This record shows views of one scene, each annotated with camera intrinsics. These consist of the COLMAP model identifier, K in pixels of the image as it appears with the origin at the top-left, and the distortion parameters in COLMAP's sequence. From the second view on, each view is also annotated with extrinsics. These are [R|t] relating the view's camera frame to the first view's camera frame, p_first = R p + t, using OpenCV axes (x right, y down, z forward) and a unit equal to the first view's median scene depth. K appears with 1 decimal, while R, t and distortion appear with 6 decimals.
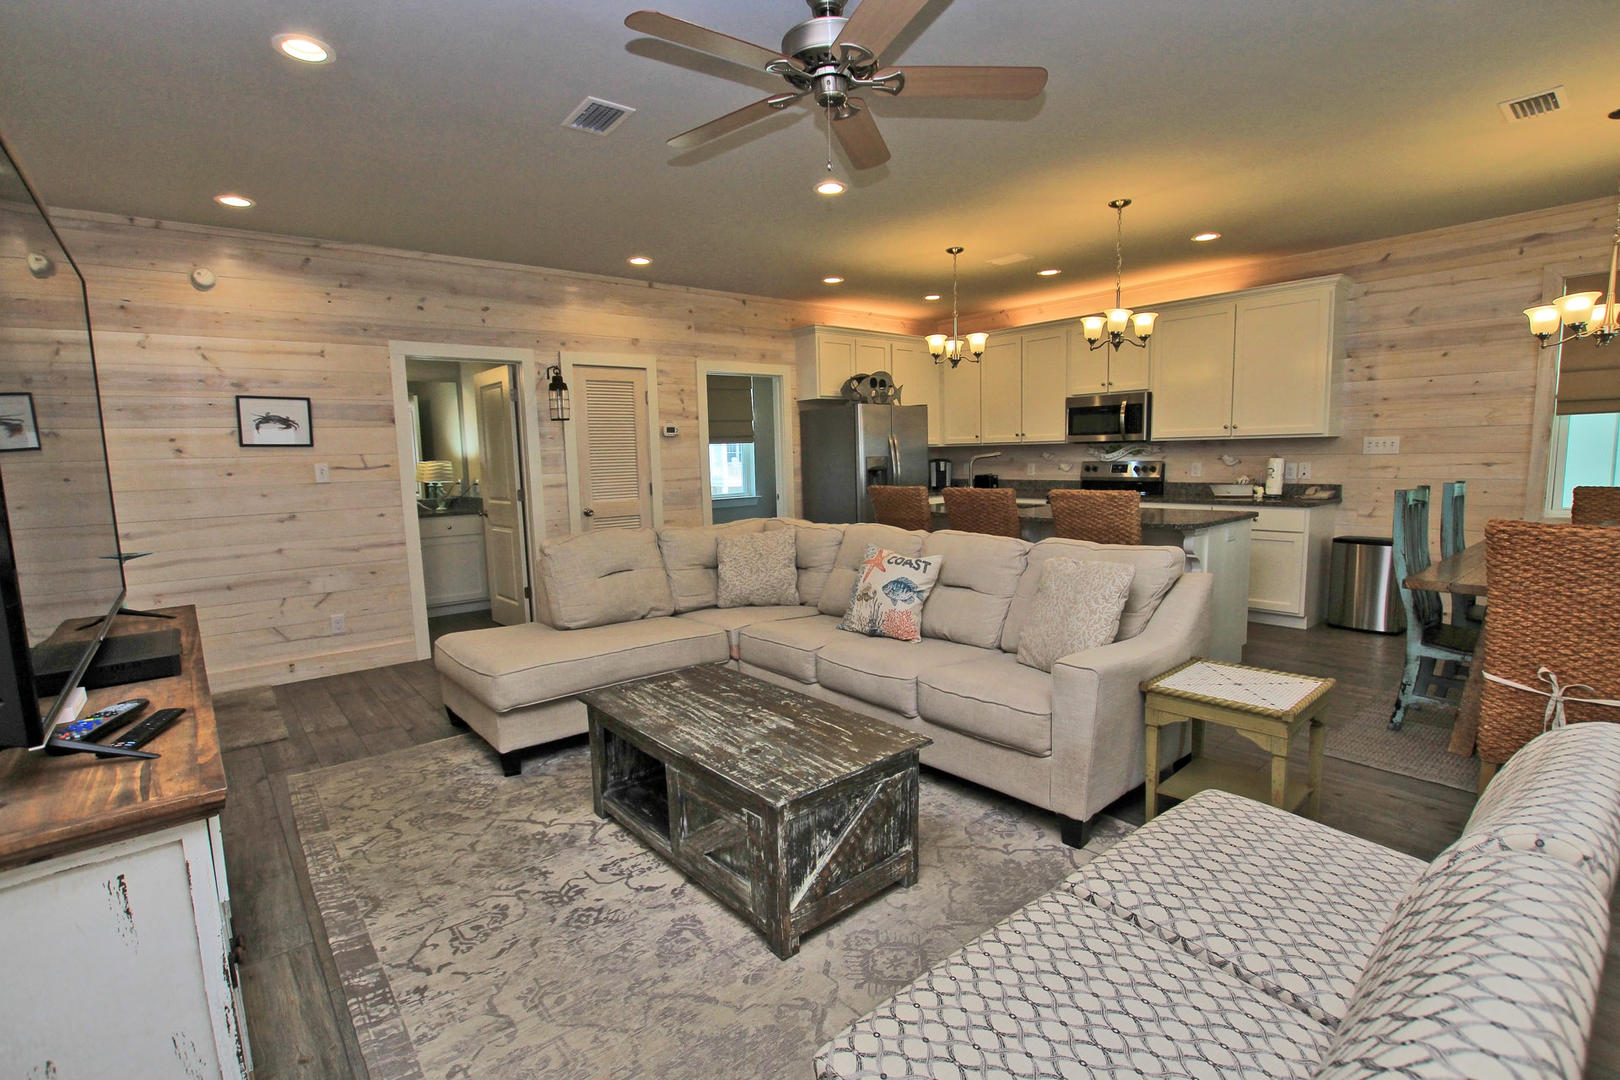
lens RADIAL K [[750.2, 0, 811.0], [0, 750.2, 544.5], [0, 0, 1]] dist [-0.036227, 0.006293]
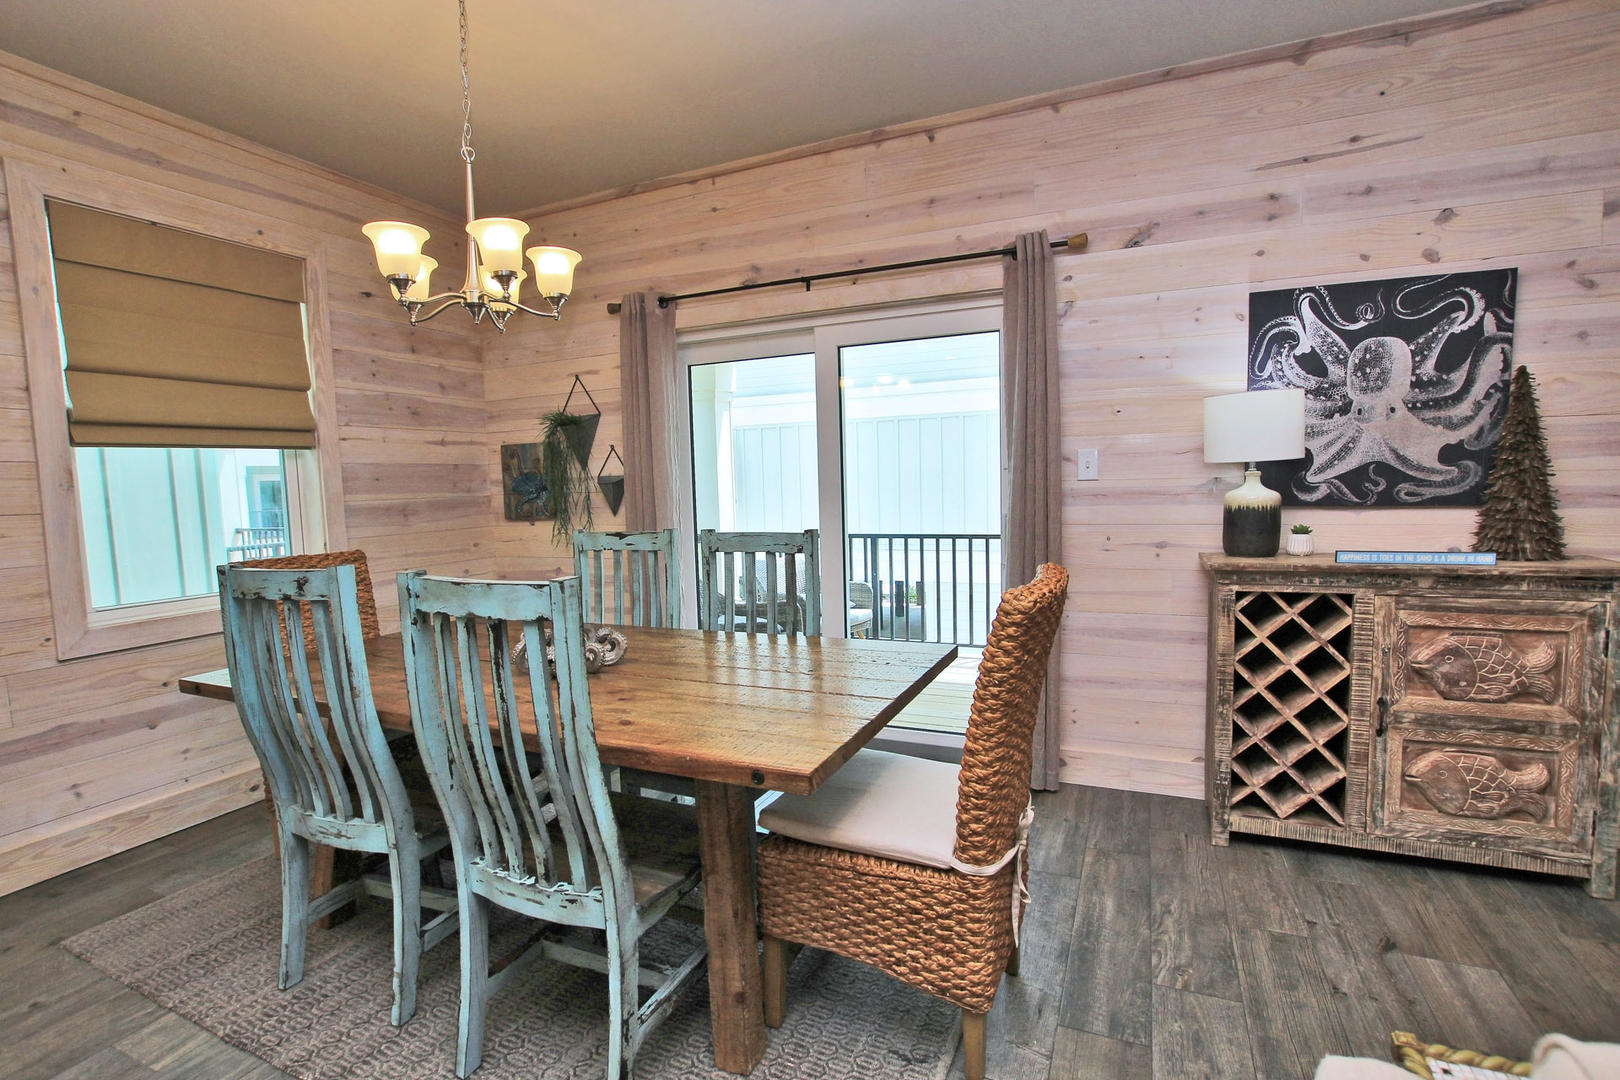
lens RADIAL K [[750.2, 0, 809.9], [0, 750.2, 548.0], [0, 0, 1]] dist [-0.036227, 0.006293]
pose [[-0.435201, -0.040703, 0.899413, 0.242719], [0.146851, 0.982390, 0.115516, -0.072037], [-0.888276, 0.182353, -0.421560, 0.649103]]
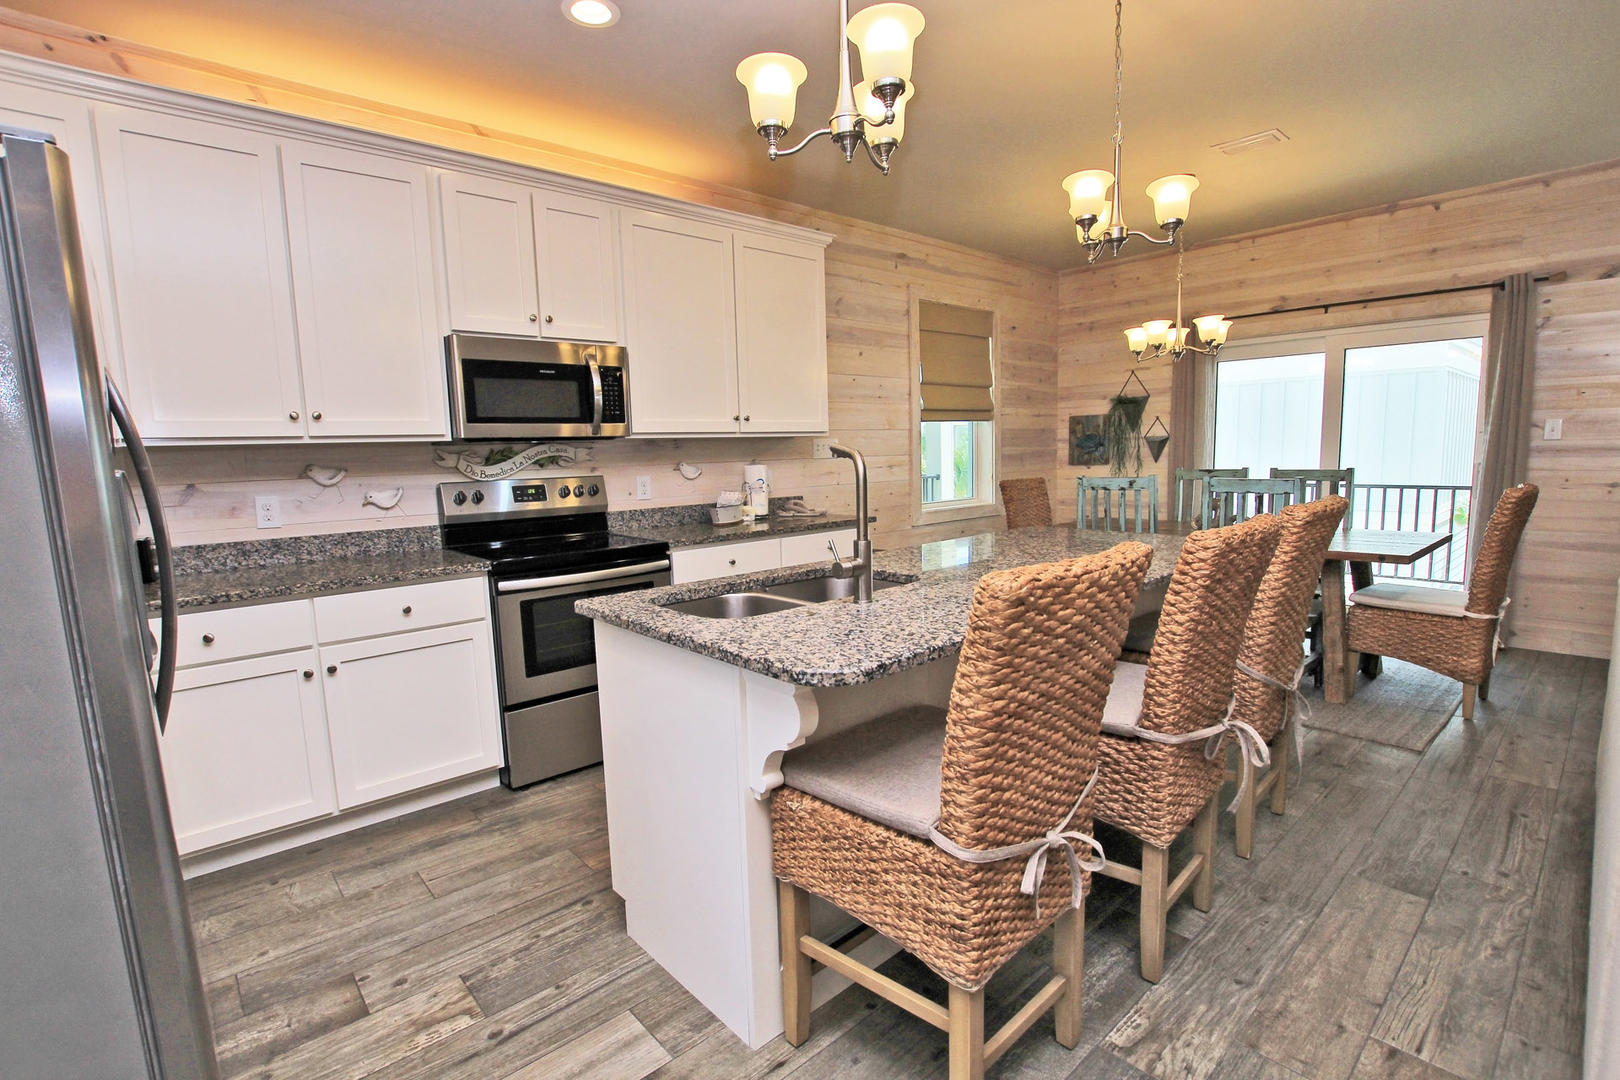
lens RADIAL K [[750.2, 0, 811.5], [0, 750.2, 548.0], [0, 0, 1]] dist [-0.036227, 0.006293]
pose [[-0.025362, -0.102280, 0.994432, -0.126660], [0.149040, 0.983248, 0.104930, -0.114934], [-0.988506, 0.150872, -0.009693, 1.047672]]
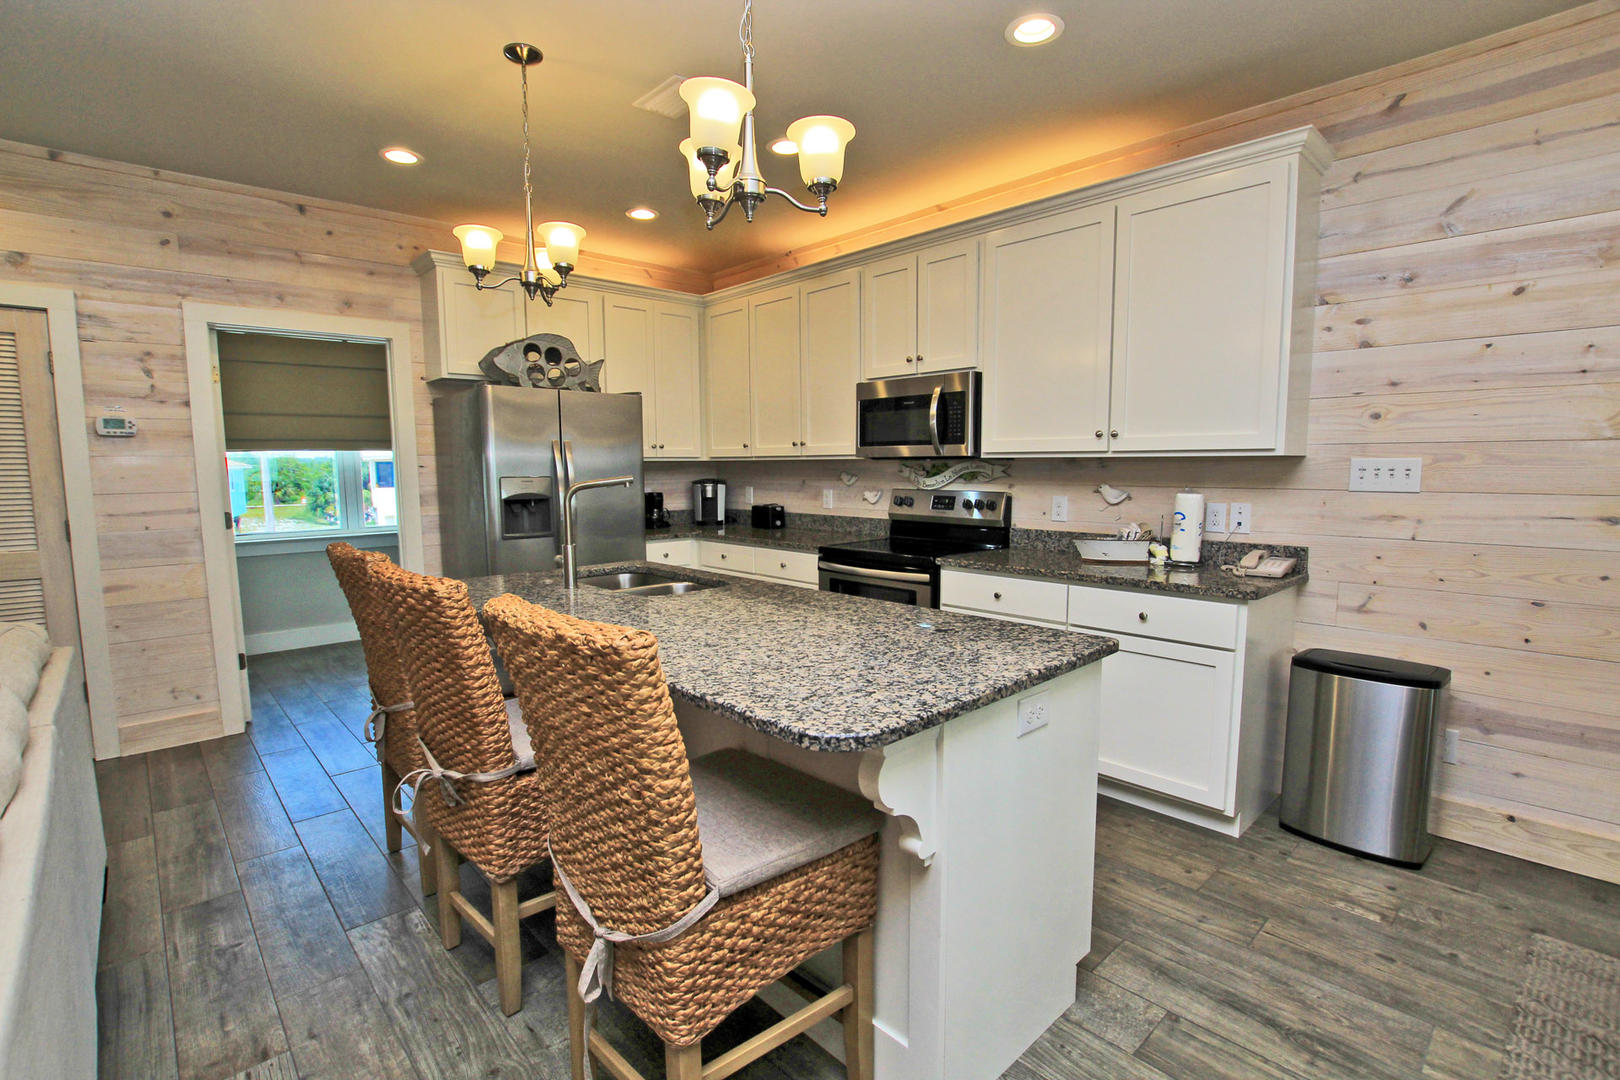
lens RADIAL K [[750.2, 0, 814.2], [0, 750.2, 547.8], [0, 0, 1]] dist [-0.036227, 0.006293]
pose [[0.998473, 0.013507, 0.053562, 0.354576], [-0.012942, 0.999857, -0.010873, -0.073445], [-0.053701, 0.010163, 0.998505, 0.513634]]
